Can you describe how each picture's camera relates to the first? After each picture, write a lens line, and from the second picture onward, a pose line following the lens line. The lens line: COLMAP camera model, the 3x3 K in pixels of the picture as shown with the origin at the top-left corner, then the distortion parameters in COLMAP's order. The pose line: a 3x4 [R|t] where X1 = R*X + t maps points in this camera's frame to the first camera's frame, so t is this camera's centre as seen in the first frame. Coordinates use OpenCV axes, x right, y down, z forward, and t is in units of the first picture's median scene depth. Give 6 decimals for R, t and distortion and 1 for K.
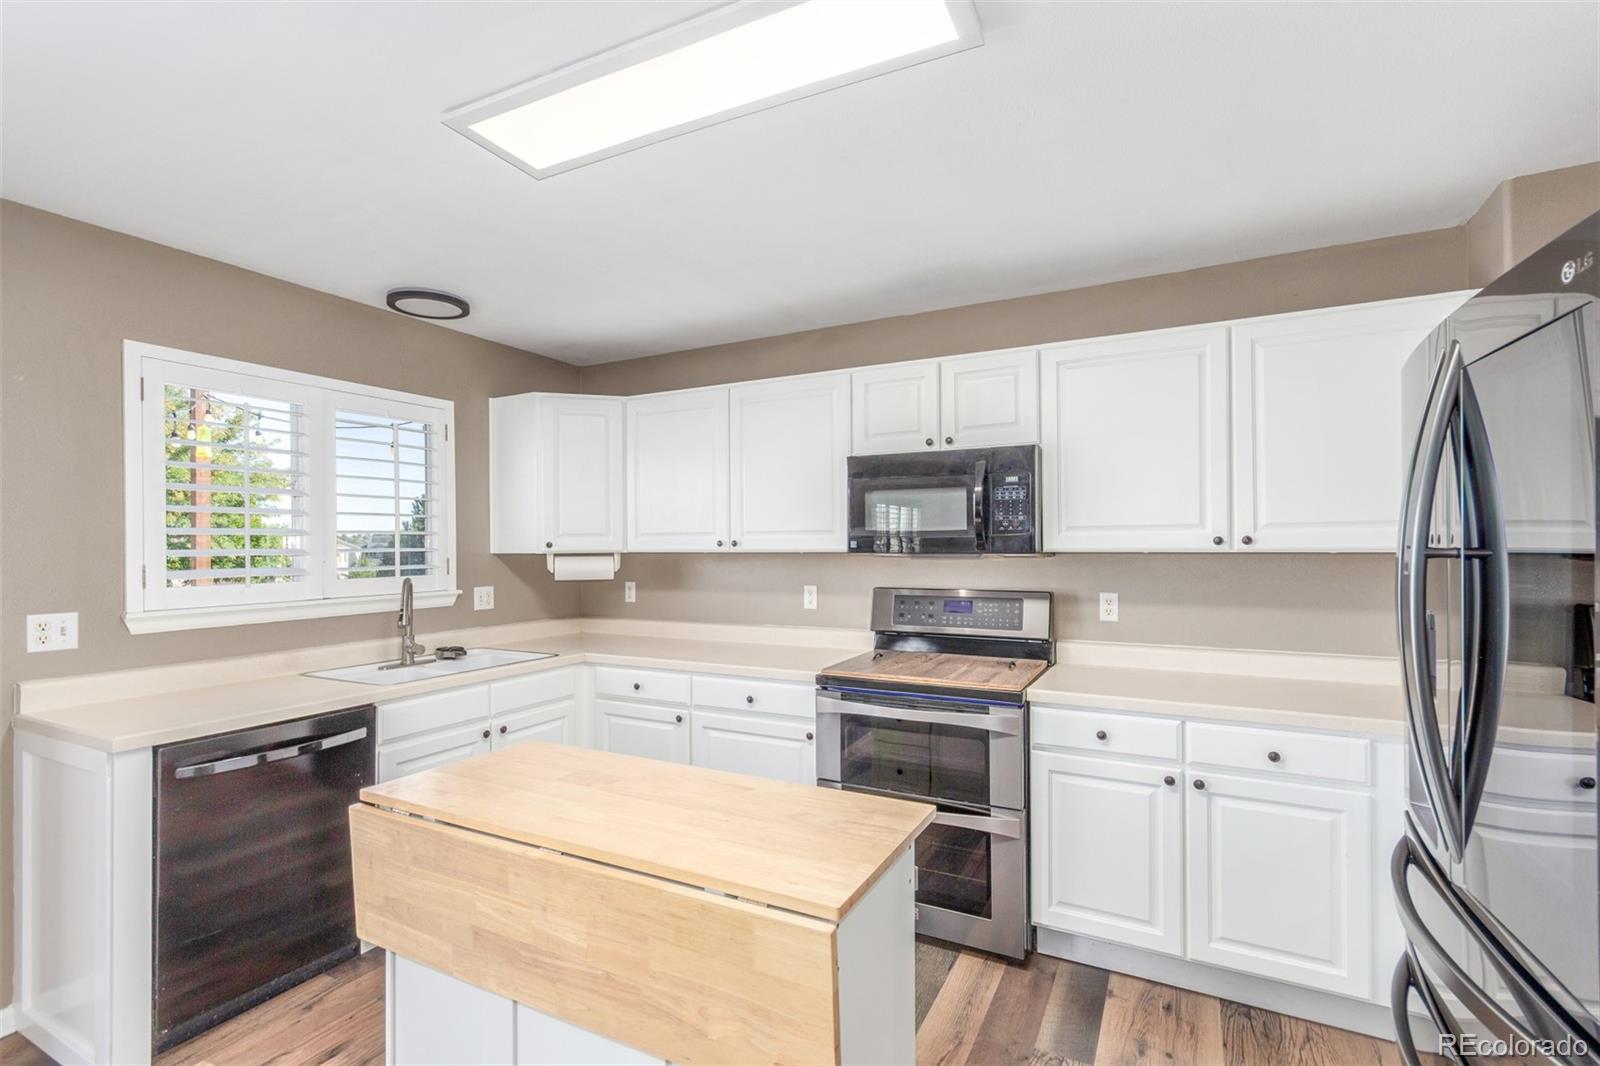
lens RADIAL K [[741.0, 0, 788.8], [0, 741.0, 539.7], [0, 0, 1]] dist [-0.001941, 0.000126]
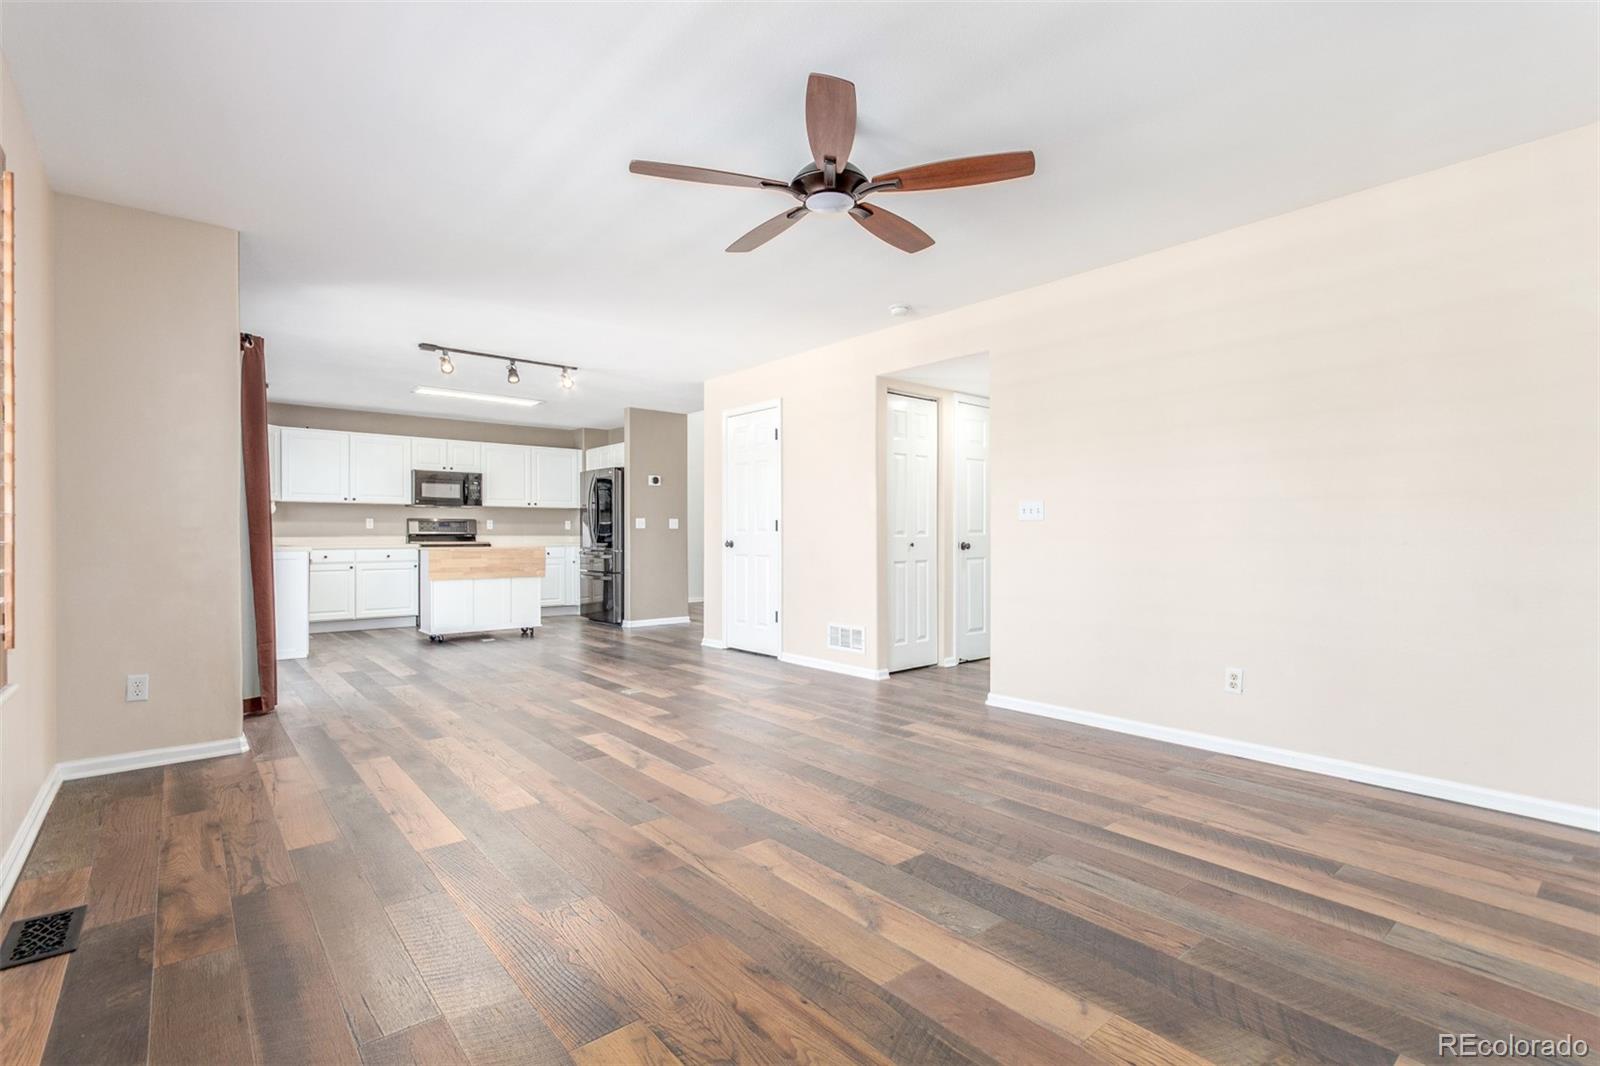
lens RADIAL K [[741.0, 0, 788.8], [0, 741.0, 539.7], [0, 0, 1]] dist [-0.001941, 0.000126]
pose [[0.389698, -0.001430, 0.920941, -1.980260], [-0.009842, 0.999935, 0.005717, 0.123413], [-0.920890, -0.011292, 0.389659, -1.410738]]
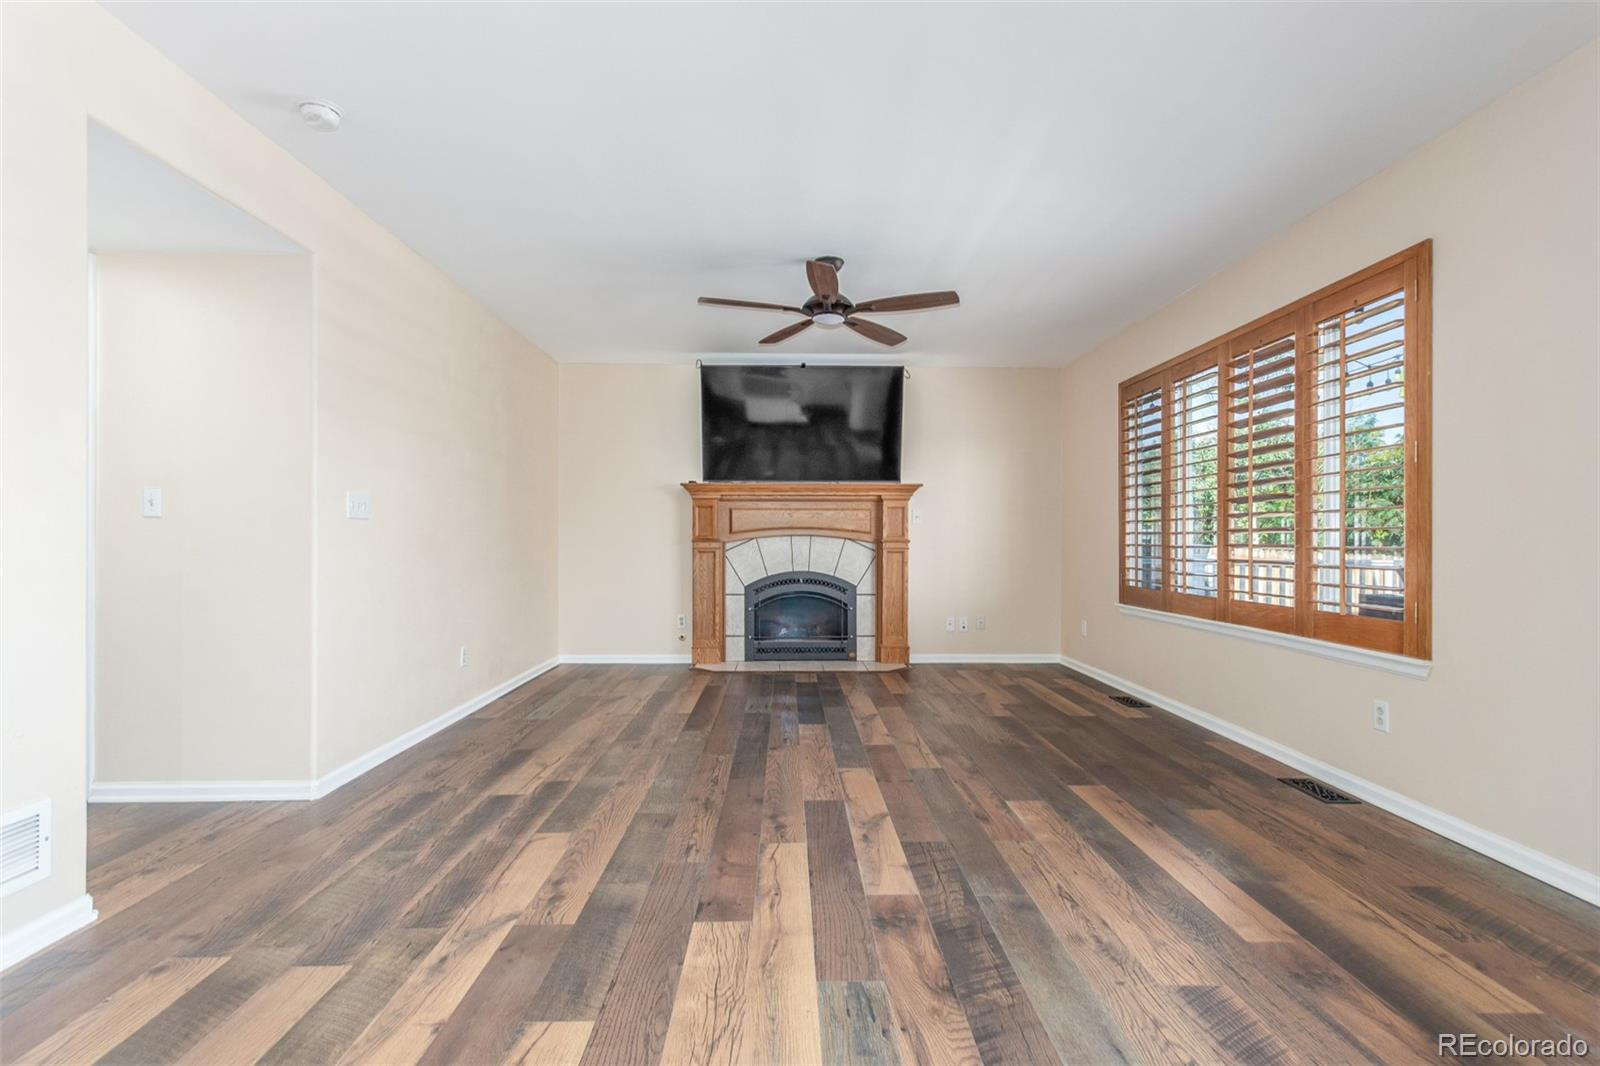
lens RADIAL K [[754.3, 0, 809.0], [0, 754.3, 539.6], [0, 0, 1]] dist [0.003402, 0.000724]
pose [[-0.868945, 0.001536, -0.494907, -0.541700], [0.004559, 0.999978, -0.004903, 0.128636], [0.494888, -0.006517, -0.868932, -0.039194]]
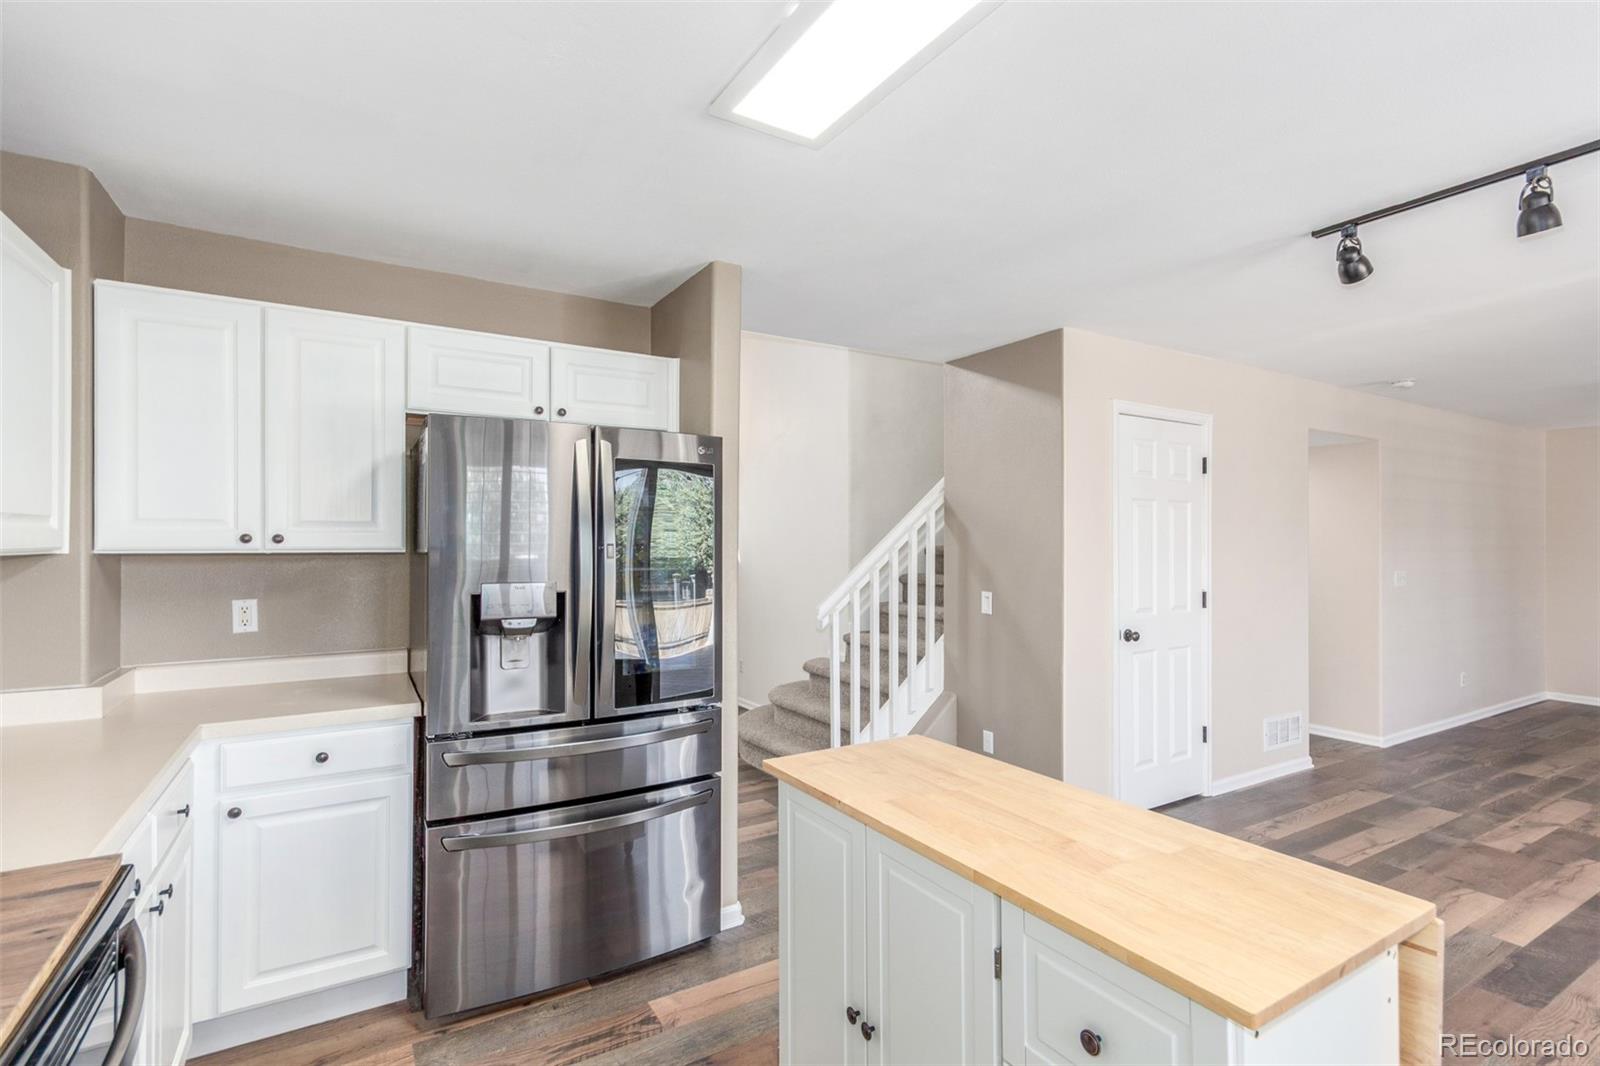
lens RADIAL K [[741.3, 0, 801.2], [0, 741.3, 542.7], [0, 0, 1]] dist [0.003522, 0.000952]
pose [[-0.851931, 0.007424, 0.523602, -0.230387], [-0.000771, 0.999881, -0.015430, 0.014198], [-0.523654, -0.013549, -0.851823, 0.947668]]
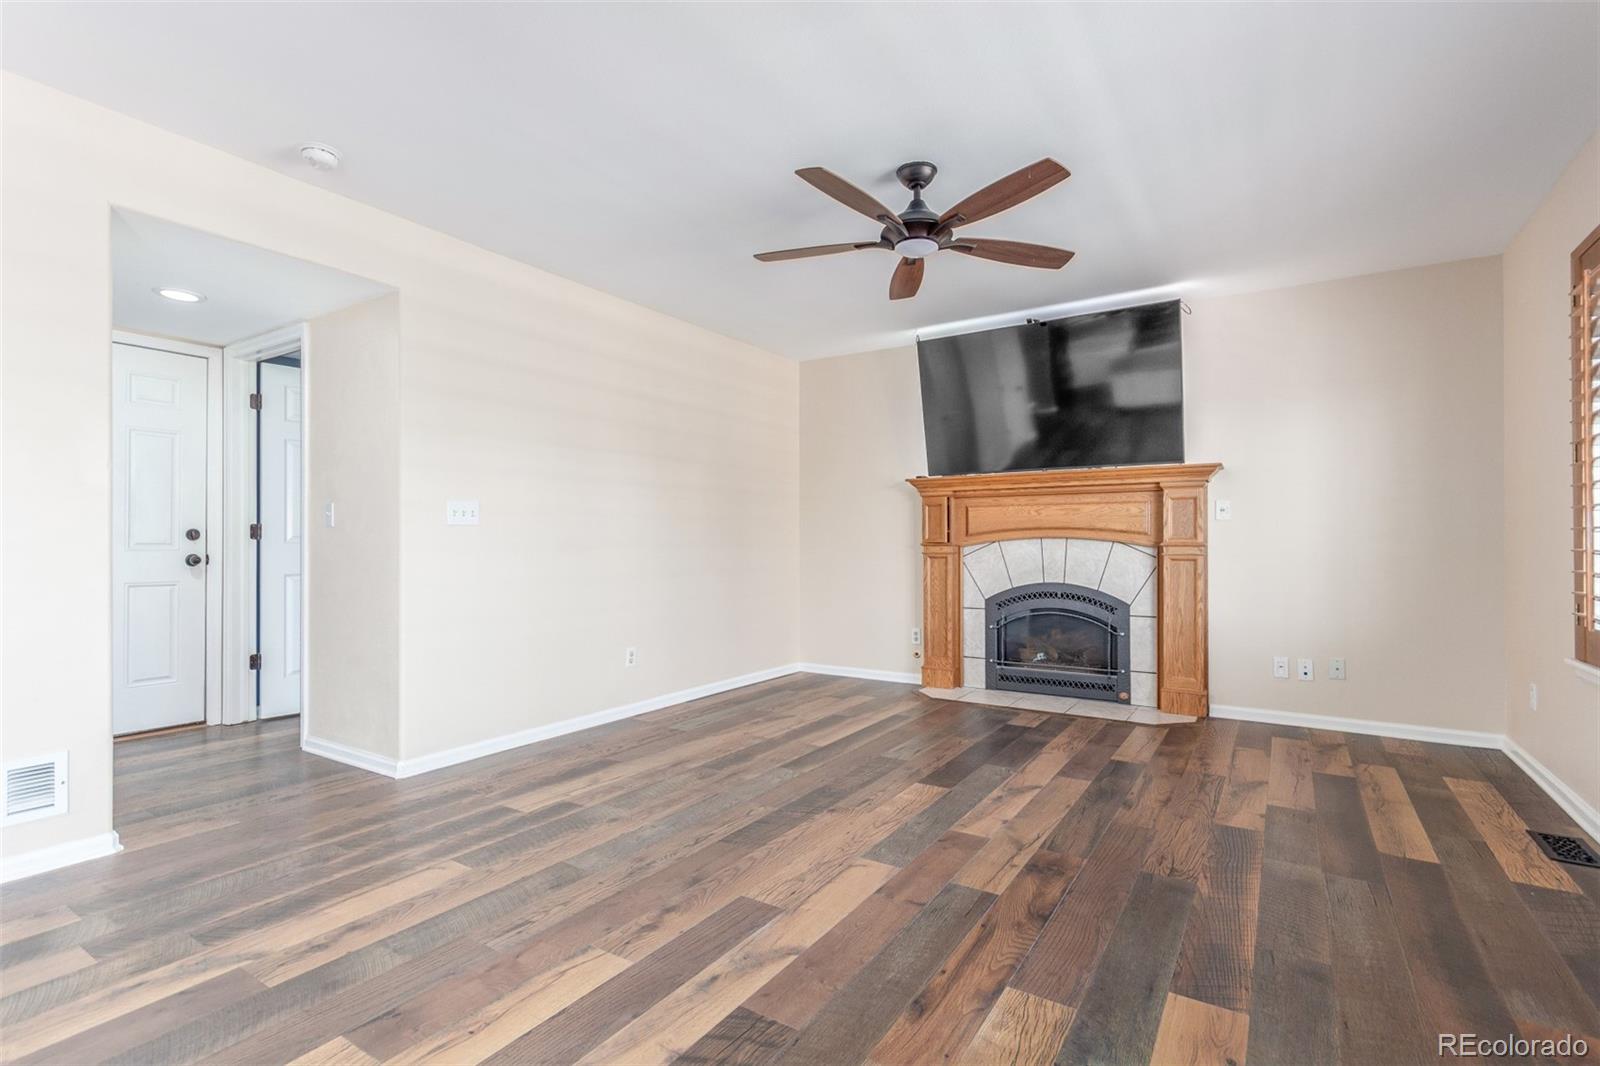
lens RADIAL K [[750.4, 0, 807.2], [0, 750.4, 536.7], [0, 0, 1]] dist [0.002654, 0.000686]
pose [[-0.996380, 0.005419, 0.084841, -1.142506], [0.004005, 0.999850, -0.016834, 0.130167], [-0.084919, -0.016433, -0.996252, -0.176772]]
